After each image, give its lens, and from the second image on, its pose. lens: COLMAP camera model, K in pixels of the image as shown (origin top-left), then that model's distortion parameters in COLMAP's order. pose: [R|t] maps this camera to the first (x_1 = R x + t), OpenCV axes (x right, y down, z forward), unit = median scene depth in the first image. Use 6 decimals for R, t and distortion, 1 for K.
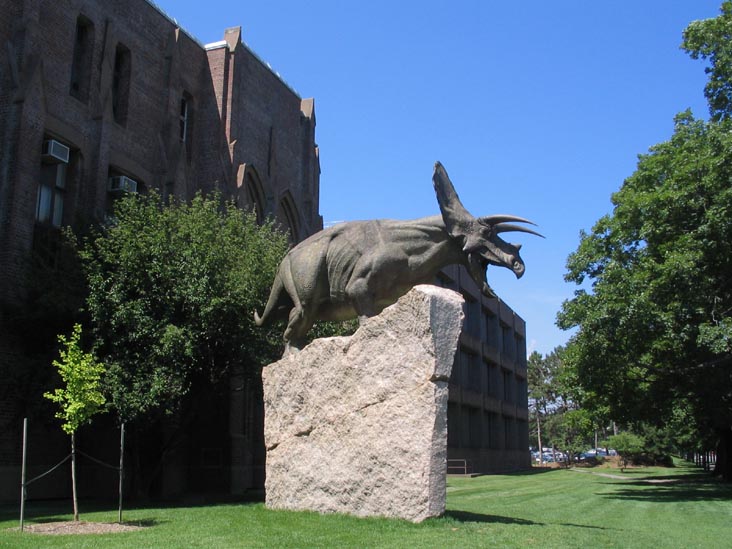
lens RADIAL K [[771.9, 0, 366.2], [0, 771.9, 275.5], [0, 0, 1]] dist [-0.147564, 0.000000]
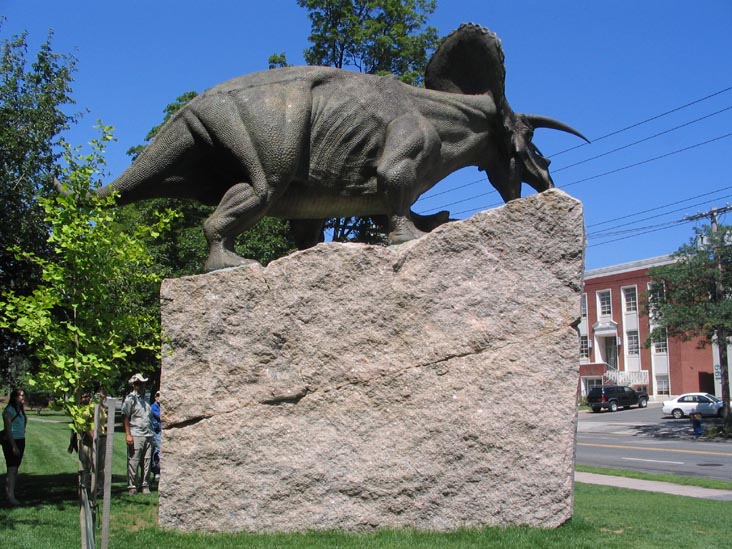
lens RADIAL K [[771.9, 0, 366.2], [0, 771.9, 274.6], [0, 0, 1]] dist [-0.147564, 0.000000]
pose [[0.683282, 0.103506, 0.722781, -0.502188], [-0.153450, 0.988150, 0.003556, 0.106011], [-0.713848, -0.113341, 0.691068, 0.593923]]
